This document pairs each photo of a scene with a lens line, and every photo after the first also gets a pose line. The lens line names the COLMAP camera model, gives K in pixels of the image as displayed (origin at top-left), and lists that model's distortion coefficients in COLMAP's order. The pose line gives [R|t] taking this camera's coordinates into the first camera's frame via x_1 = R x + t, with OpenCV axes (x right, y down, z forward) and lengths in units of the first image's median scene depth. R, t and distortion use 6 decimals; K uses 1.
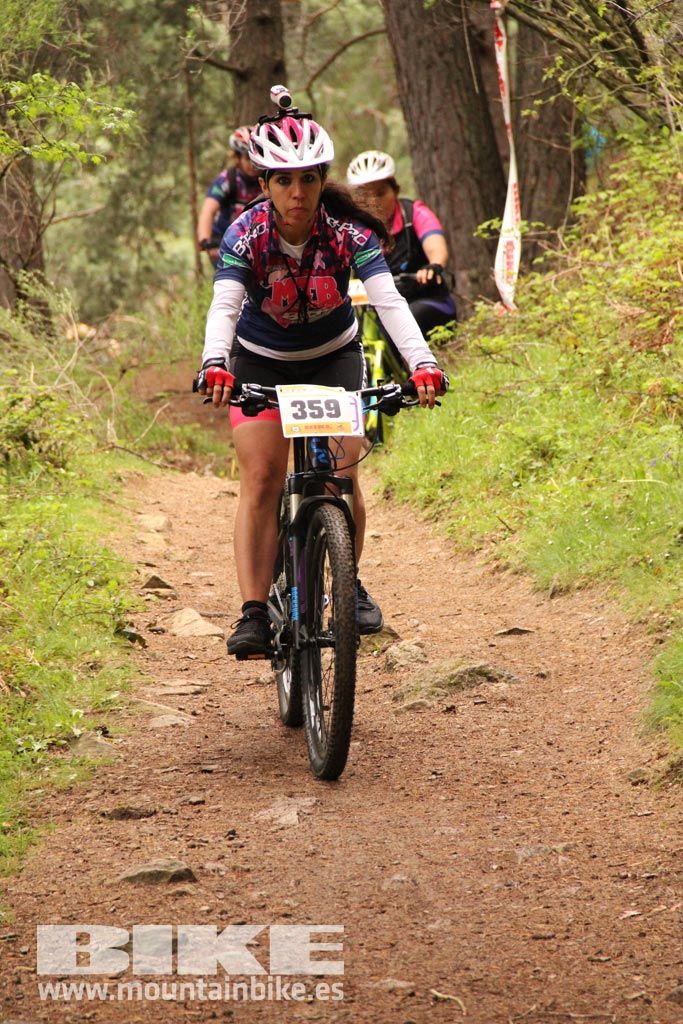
lens RADIAL K [[6404.7, 0, 343.2], [0, 6404.7, 549.9], [0, 0, 1]] dist [2.412948, -17.469930]
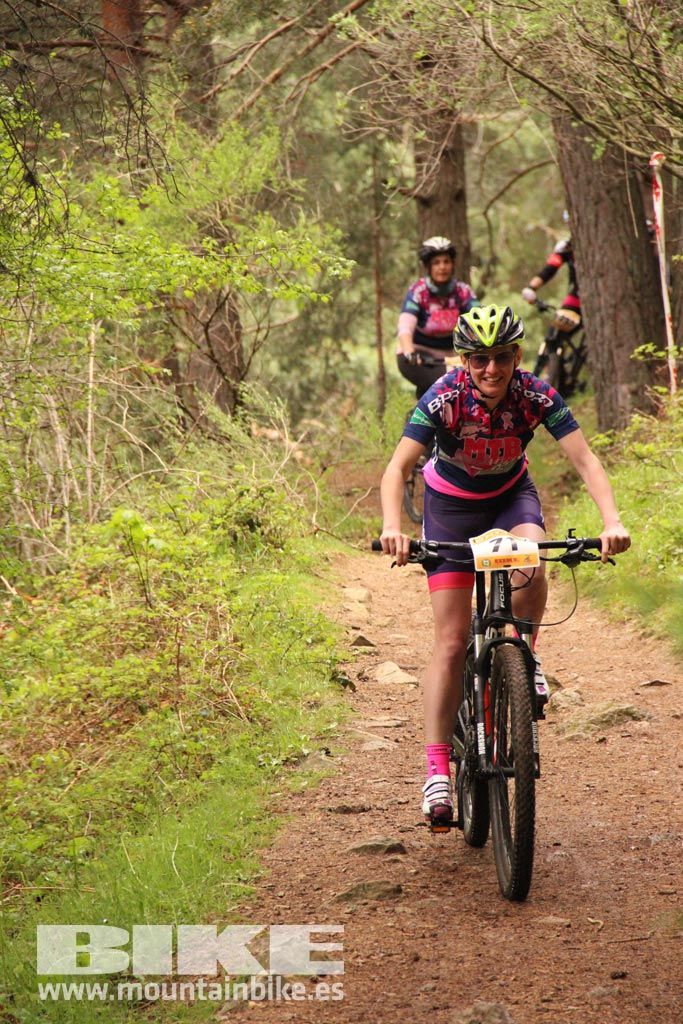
lens RADIAL K [[6558.8, 0, 342.6], [0, 6558.8, 555.6], [0, 0, 1]] dist [2.466336, -15.065375]
pose [[0.999547, 0.017235, -0.024669, -0.002153], [-0.017613, 0.999729, -0.015209, 0.007056], [0.024401, 0.015637, 0.999580, -0.221673]]
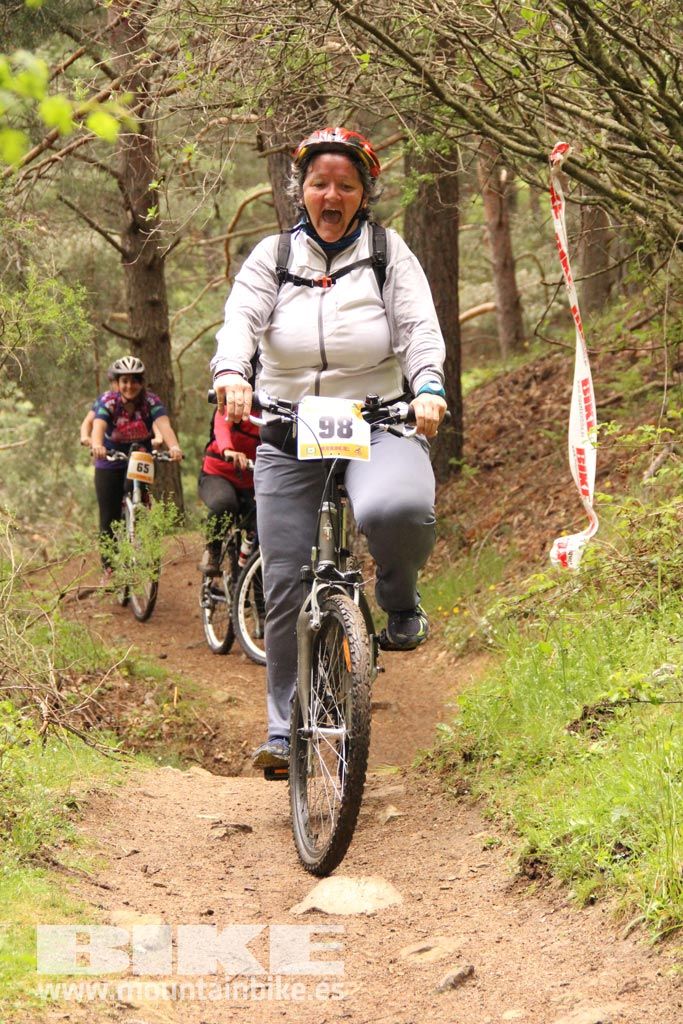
lens RADIAL K [[3048.2, 0, 341.5], [0, 3048.2, 512.0], [0, 0, 1]] dist [0.741755, -0.644172]
pose [[0.997741, 0.009749, 0.066467, -0.030382], [-0.007421, 0.999353, -0.035183, -0.031912], [-0.066767, 0.034611, 0.997168, 0.724450]]
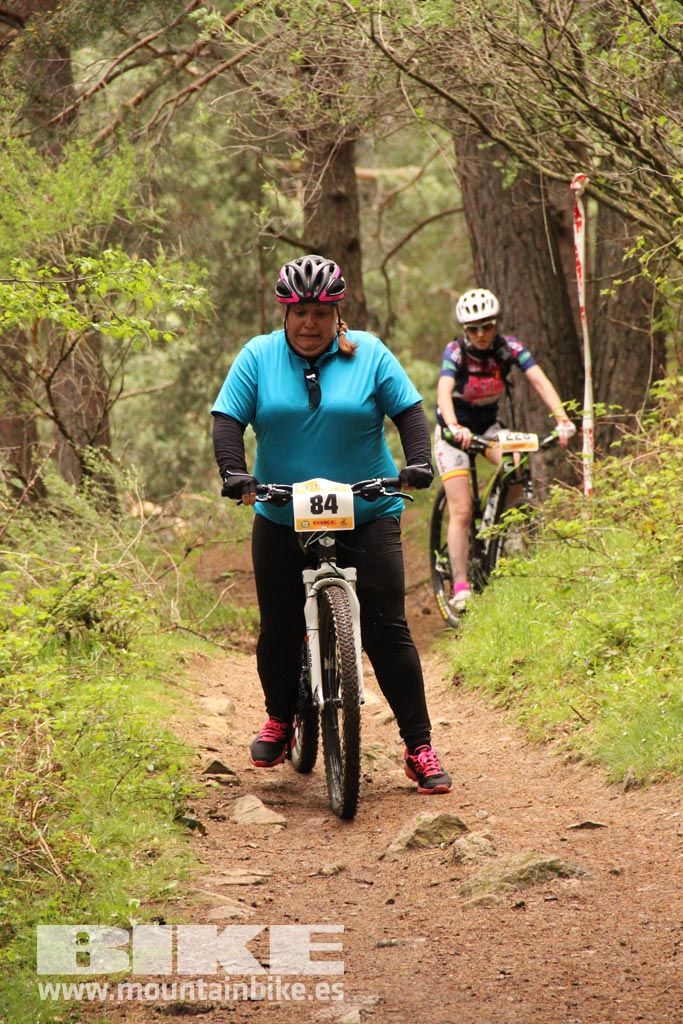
lens RADIAL K [[6558.8, 0, 342.6], [0, 6558.8, 555.6], [0, 0, 1]] dist [2.466336, -15.065375]
pose [[0.999808, 0.016361, -0.010783, -0.000053], [-0.016649, 0.999492, -0.027183, -0.000221], [0.010333, 0.027357, 0.999572, 0.003650]]
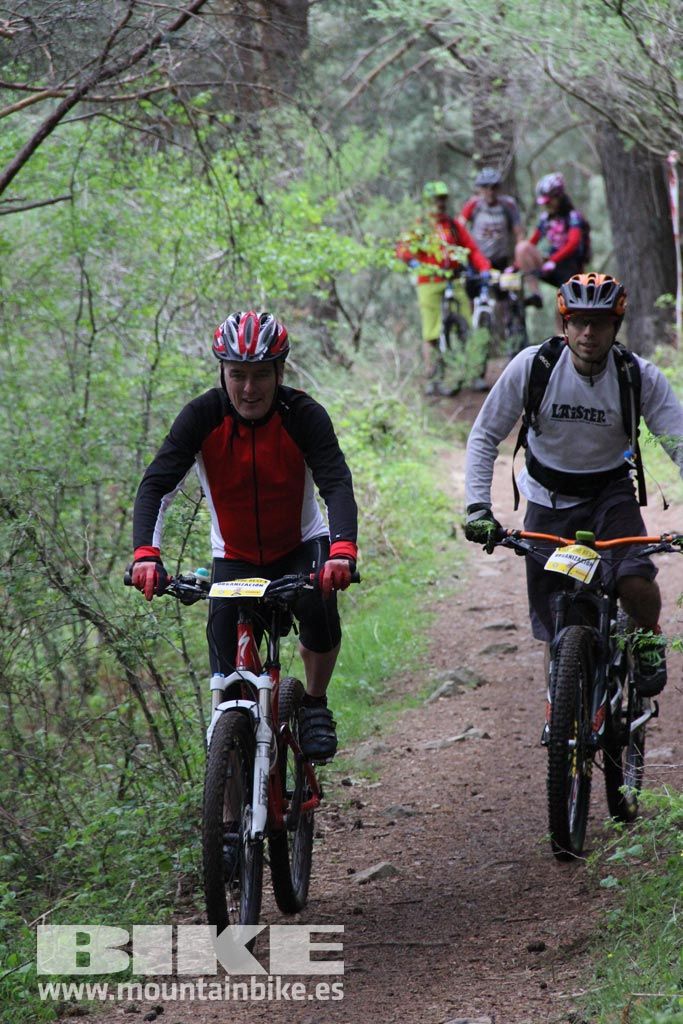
lens RADIAL K [[6937.8, 0, 341.5], [0, 6937.8, 512.0], [0, 0, 1]] dist [2.887523, 19.560944]
pose [[0.999616, 0.012044, -0.024957, -0.015113], [-0.012261, 0.999888, -0.008525, 0.020592], [0.024852, 0.008828, 0.999652, -0.821482]]
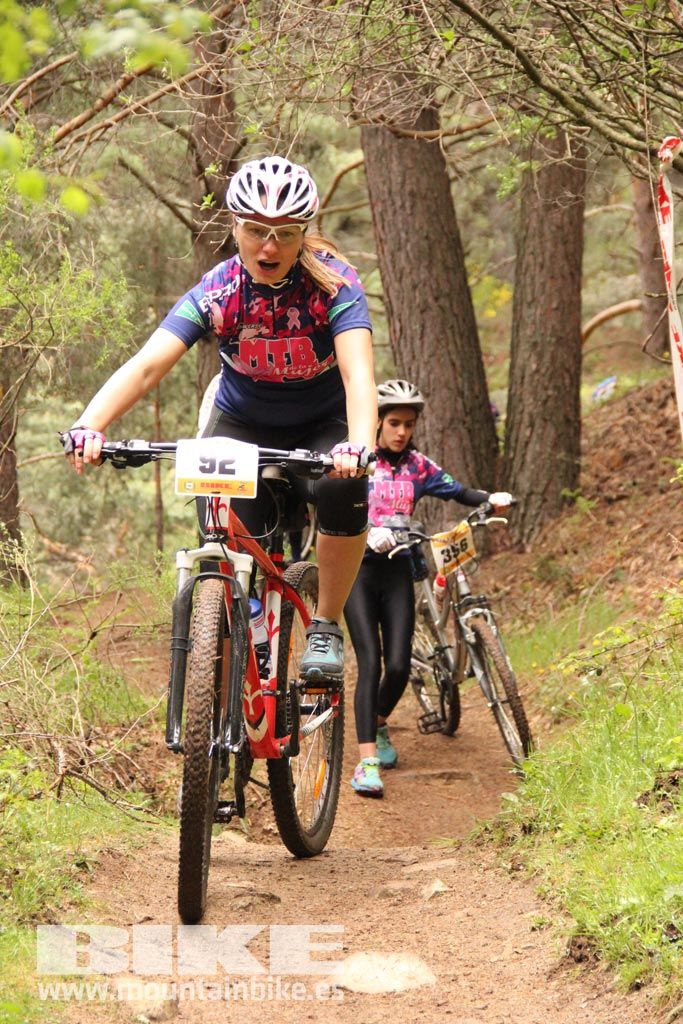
lens RADIAL K [[3758.9, 0, 331.1], [0, 3758.9, 514.3], [0, 0, 1]] dist [1.009714, 0.653394]
pose [[0.998588, 0.043098, 0.031053, -0.025754], [-0.041769, 0.998234, -0.042252, -0.031220], [-0.032819, 0.040895, 0.998624, 0.687533]]
